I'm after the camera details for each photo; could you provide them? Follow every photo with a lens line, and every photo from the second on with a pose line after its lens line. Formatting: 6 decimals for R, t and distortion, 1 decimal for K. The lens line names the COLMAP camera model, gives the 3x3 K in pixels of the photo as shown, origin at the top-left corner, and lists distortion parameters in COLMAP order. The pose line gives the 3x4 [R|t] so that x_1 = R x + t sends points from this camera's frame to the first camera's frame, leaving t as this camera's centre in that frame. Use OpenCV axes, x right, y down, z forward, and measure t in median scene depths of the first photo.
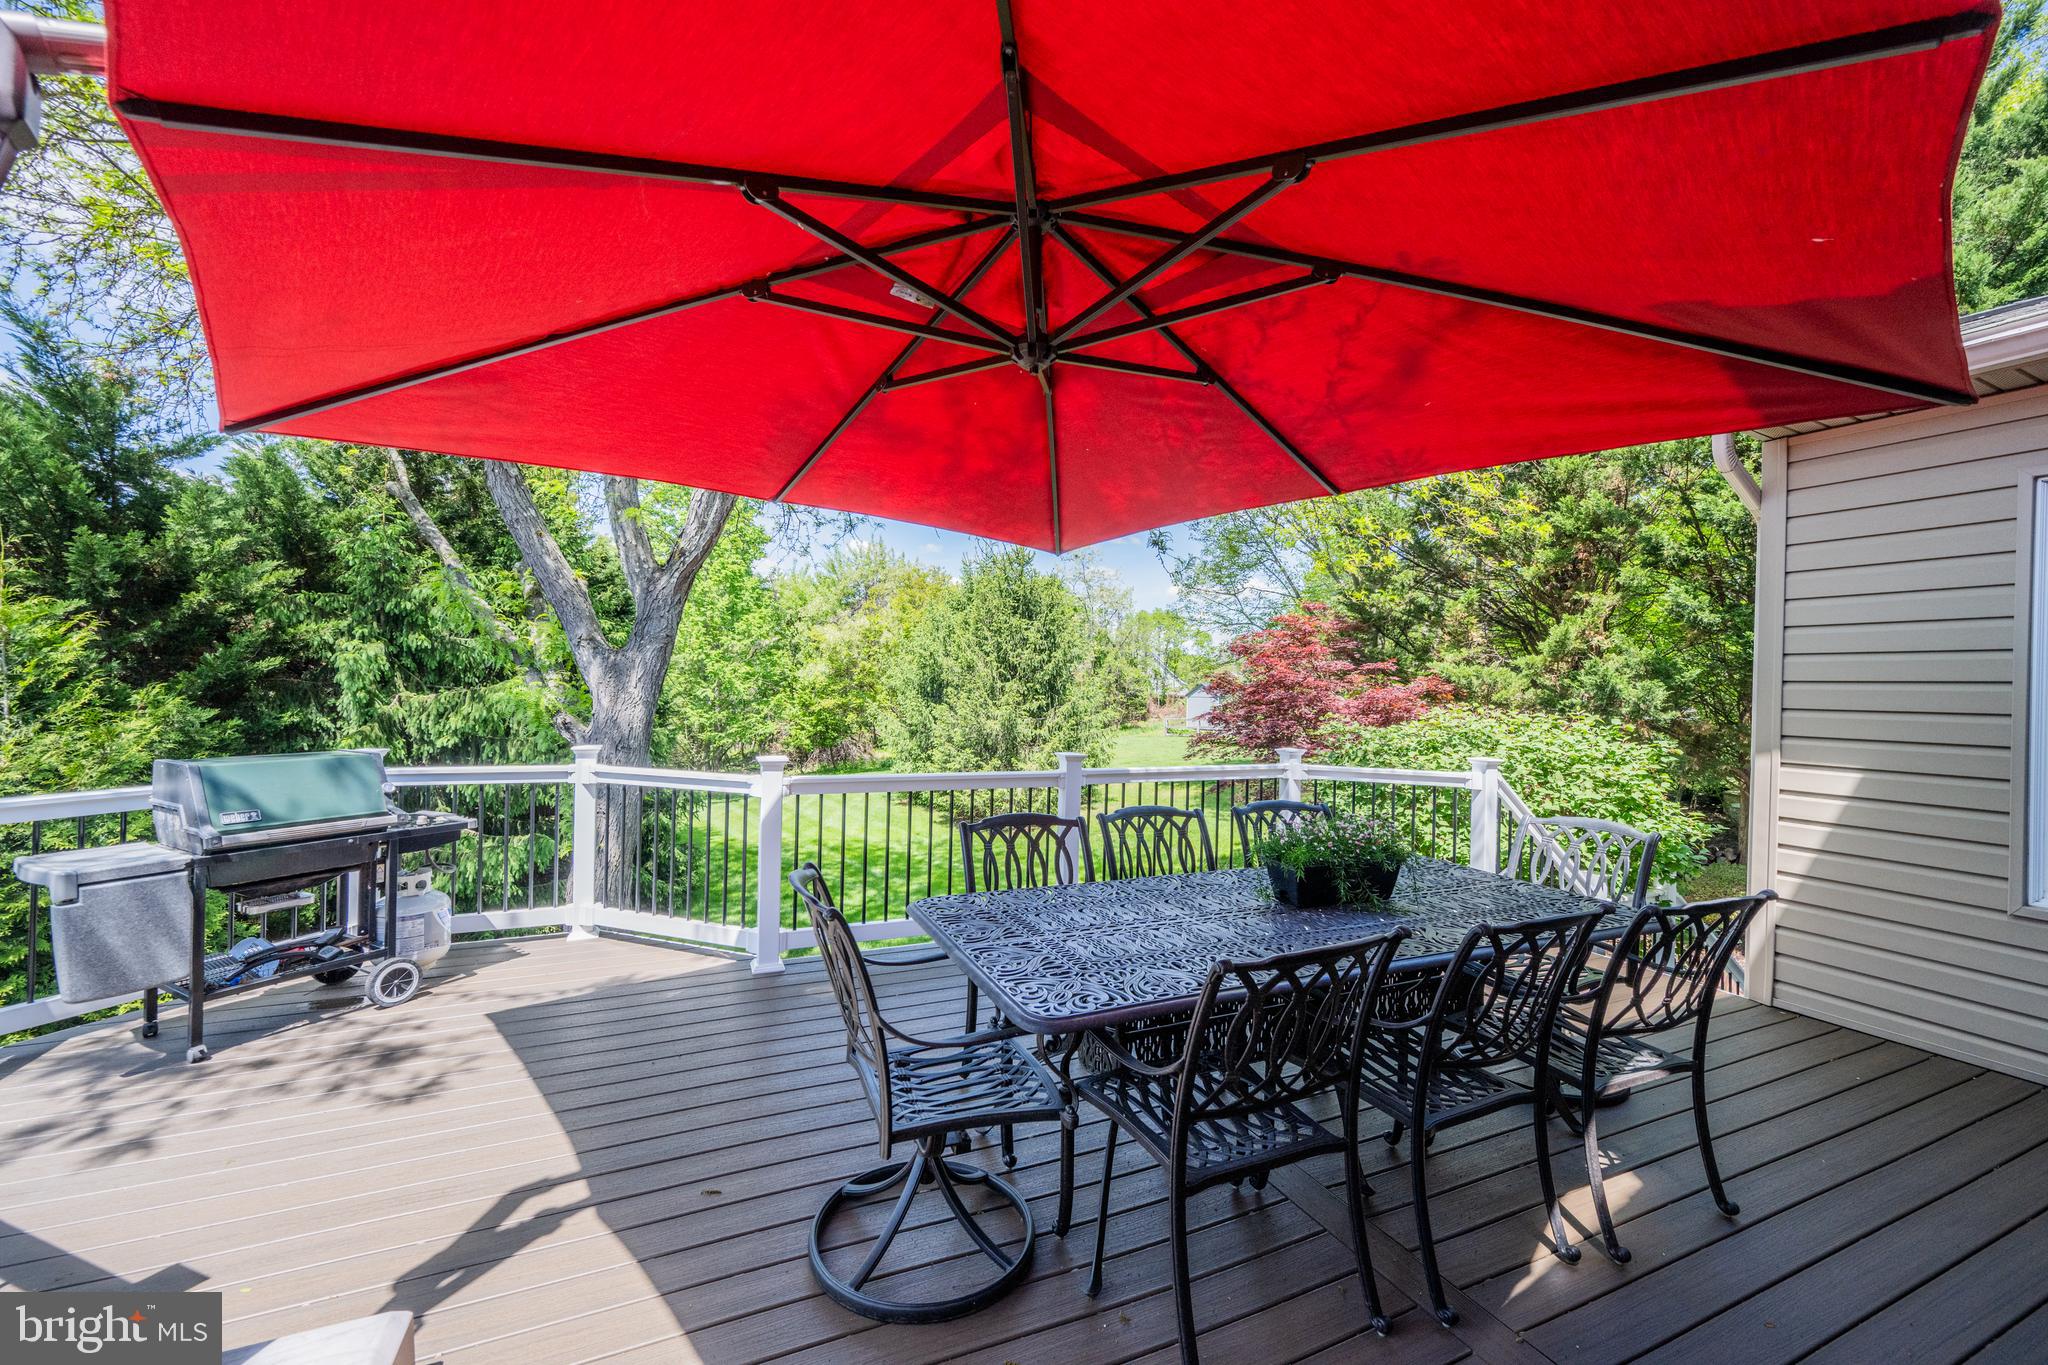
lens RADIAL K [[816.8, 0, 1020.7], [0, 816.8, 682.2], [0, 0, 1]] dist [0.002262, 0.000014]
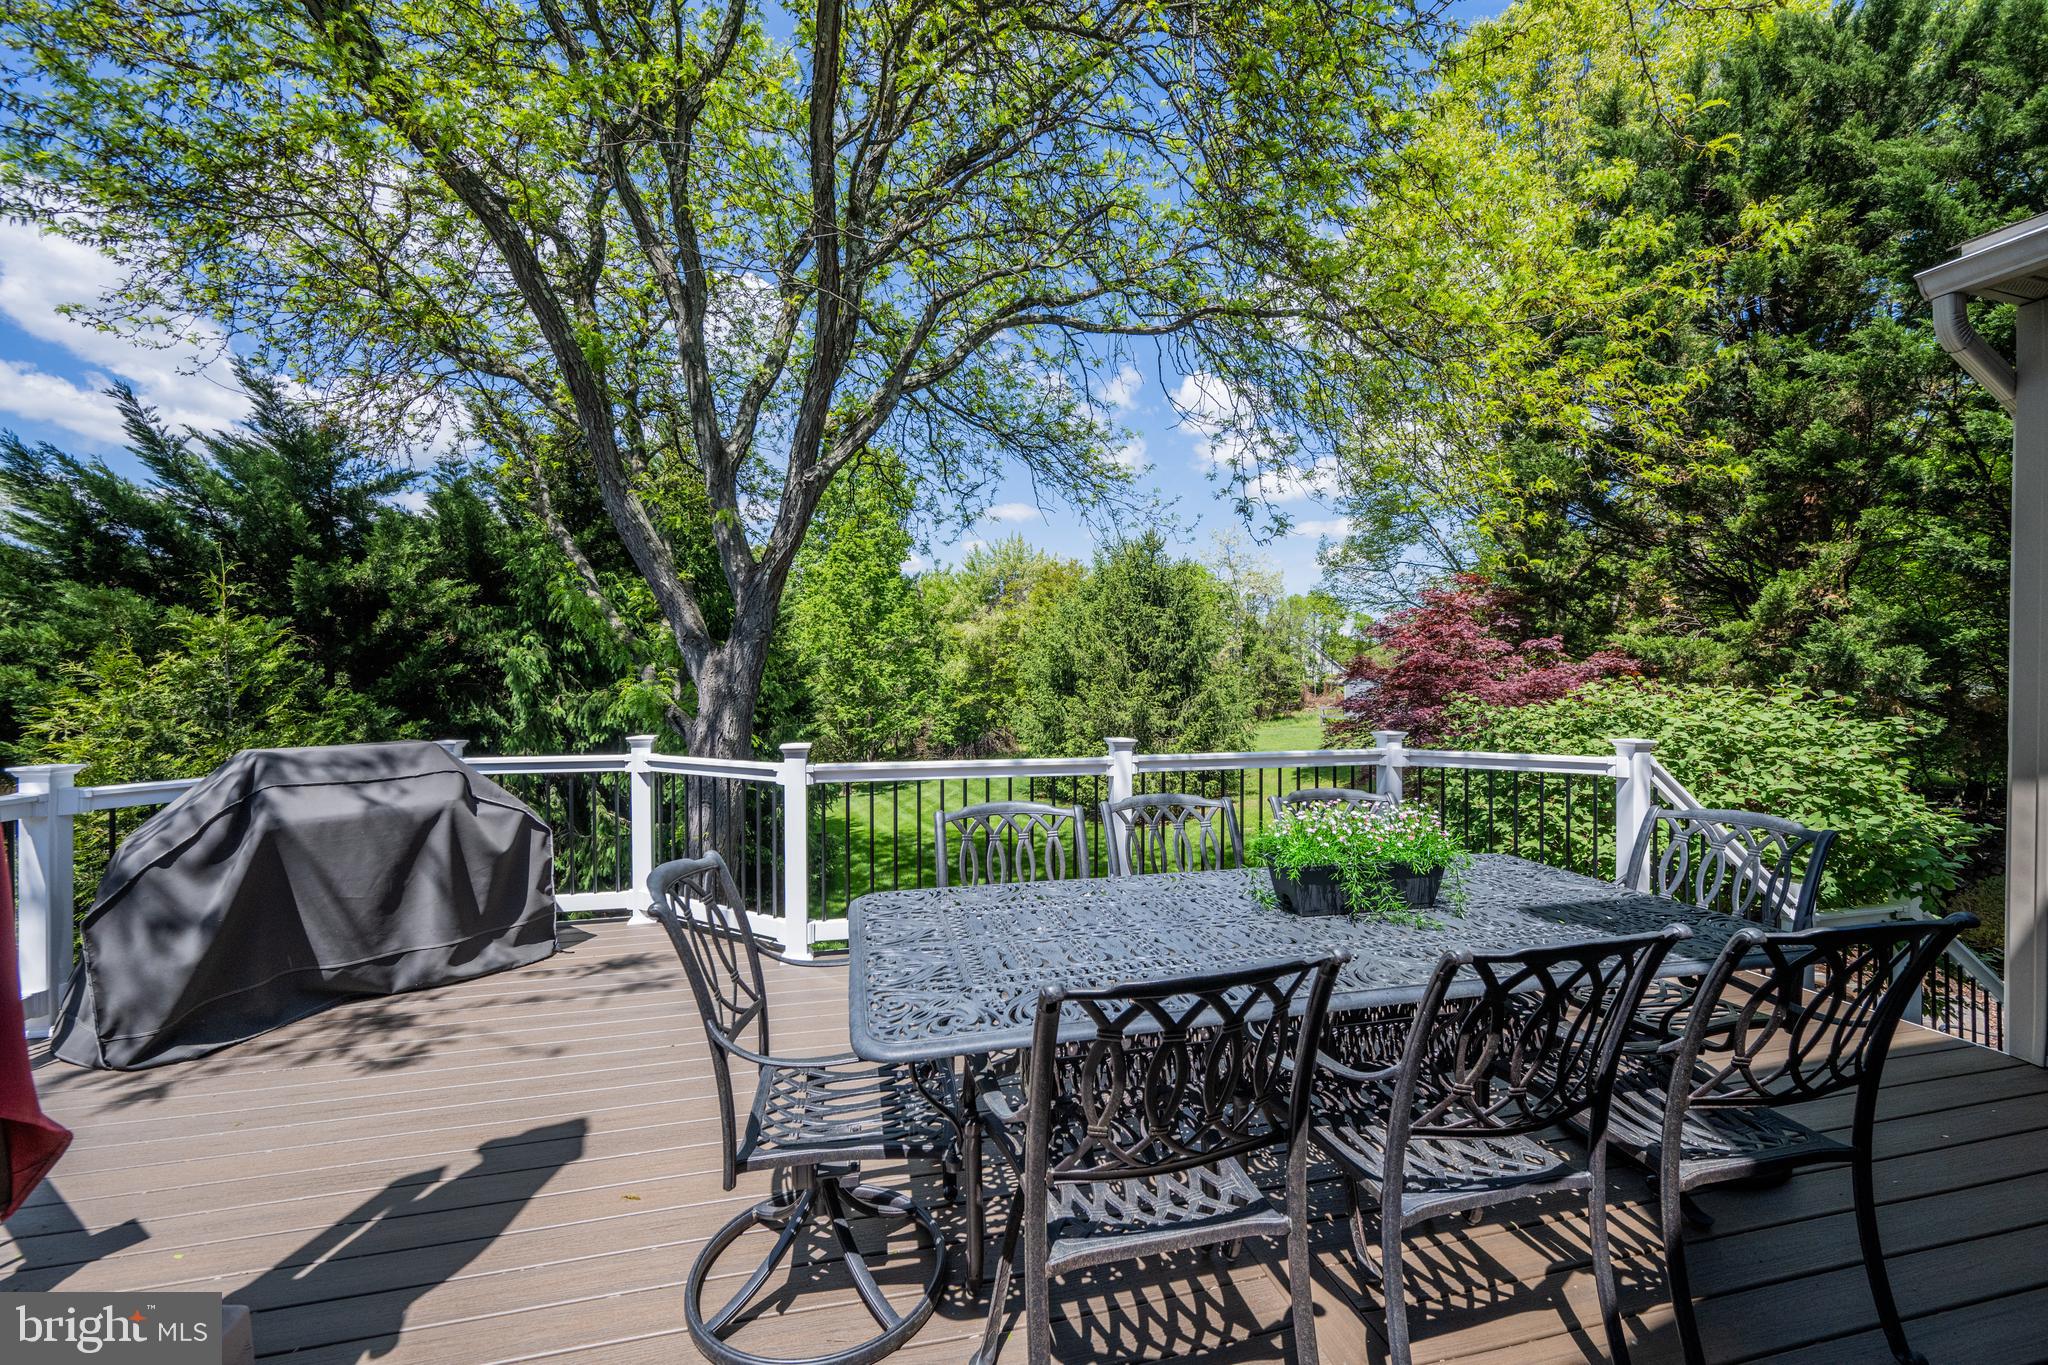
lens RADIAL K [[816.5, 0, 1017.8], [0, 816.5, 678.4], [0, 0, 1]] dist [0.000775, -0.000141]
pose [[0.981553, -0.024316, -0.189637, 0.050104], [0.024812, 0.999692, 0.000240, 0.006704], [0.189573, -0.004941, 0.981854, 0.031903]]
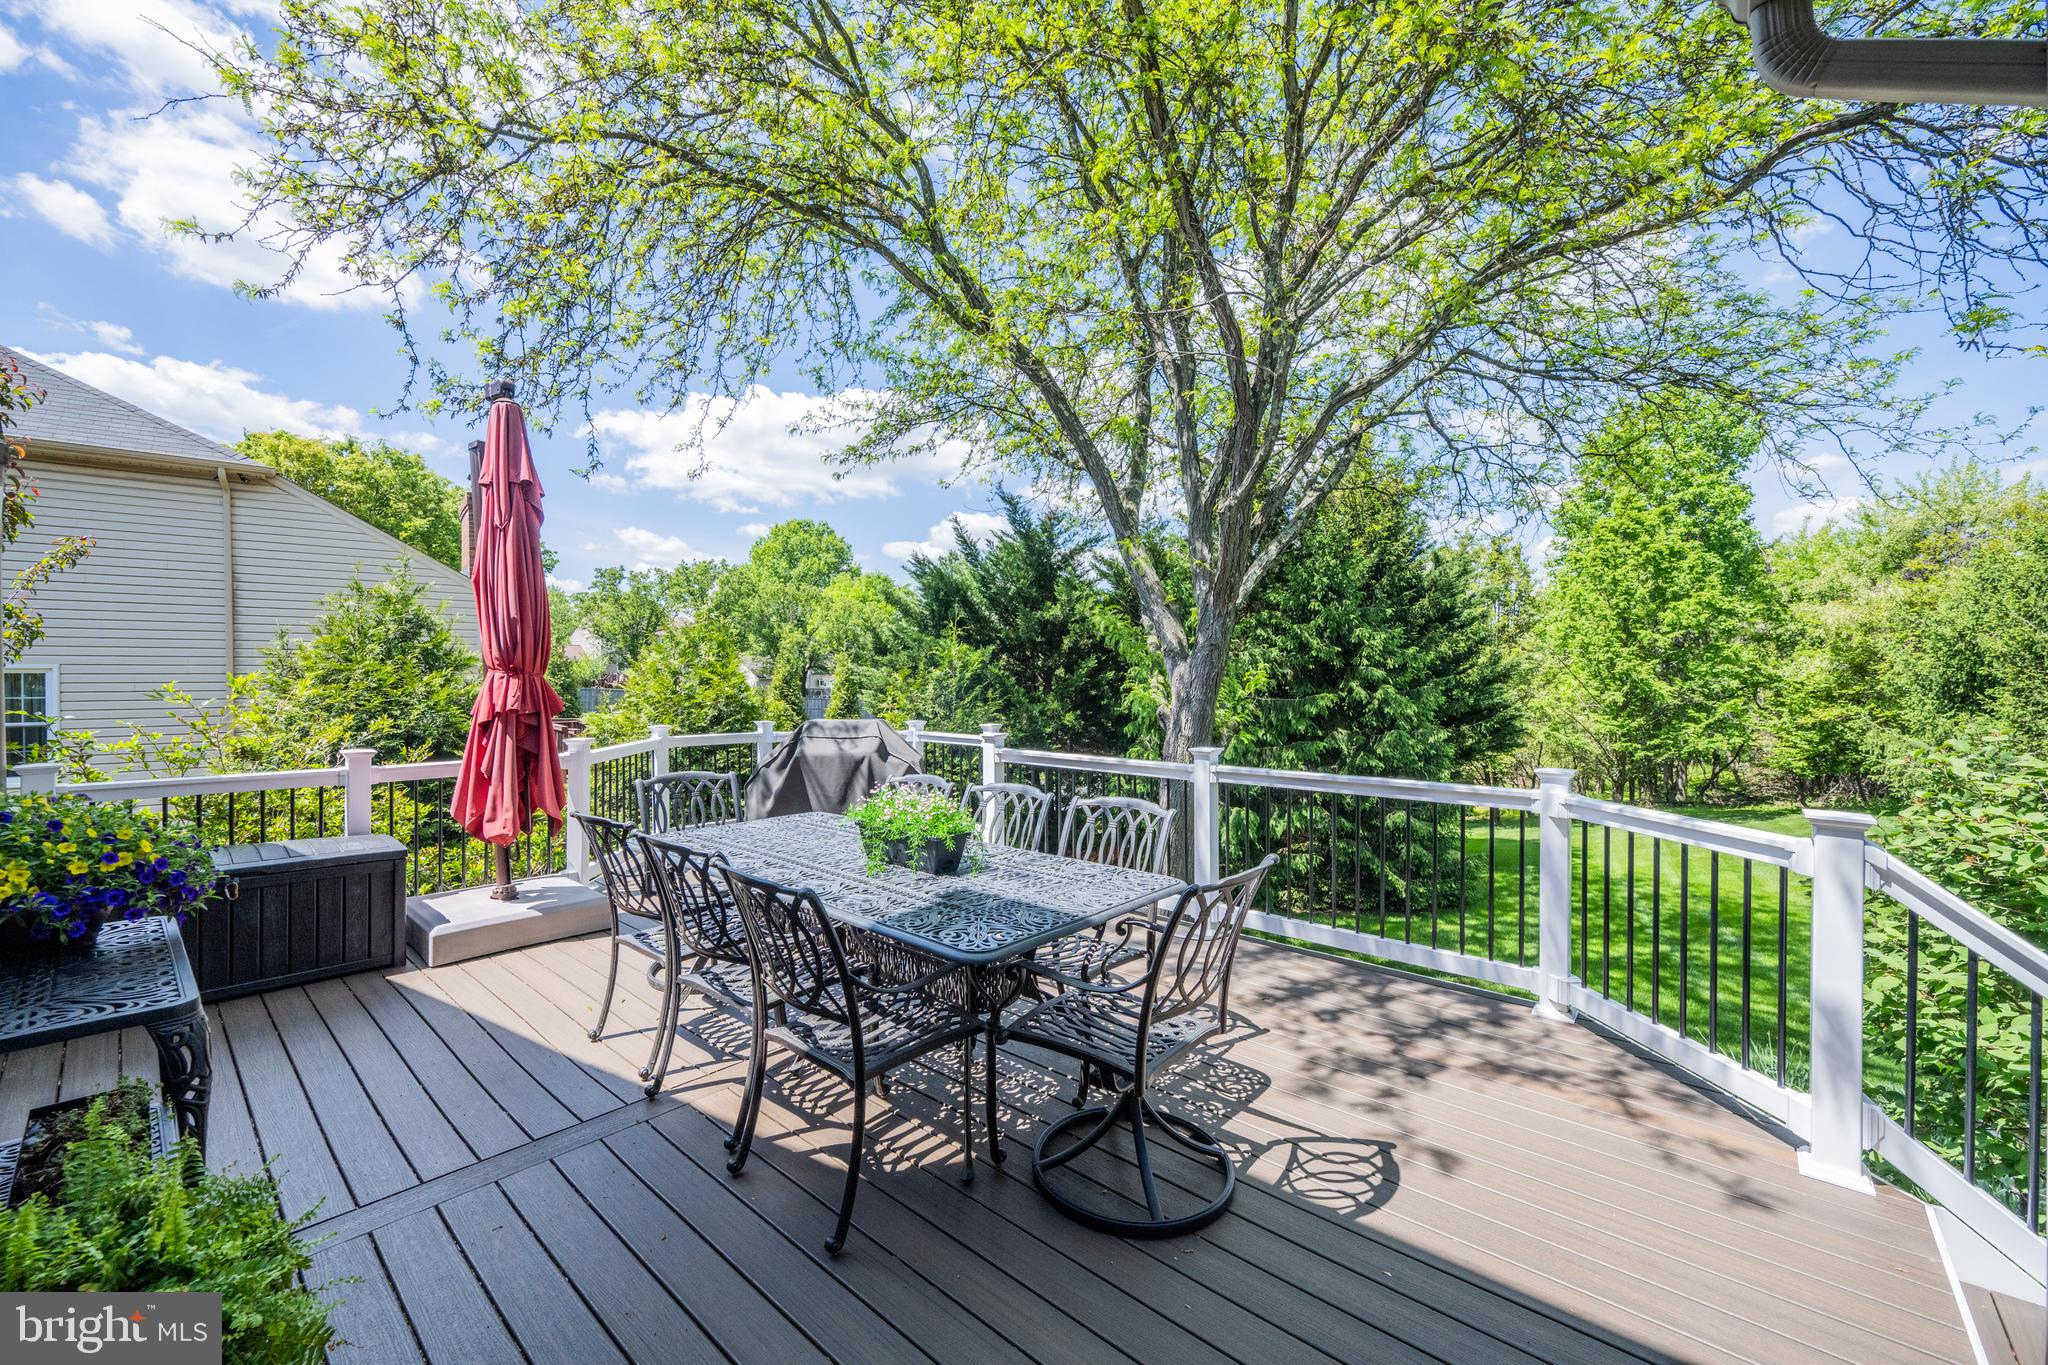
lens RADIAL K [[808.3, 0, 1016.4], [0, 808.3, 684.3], [0, 0, 1]] dist [0.001760, -0.000062]
pose [[0.407032, -0.013990, -0.913307, 0.342549], [0.009777, 0.999892, -0.010959, 0.007558], [0.913361, -0.004469, 0.407125, 0.160151]]
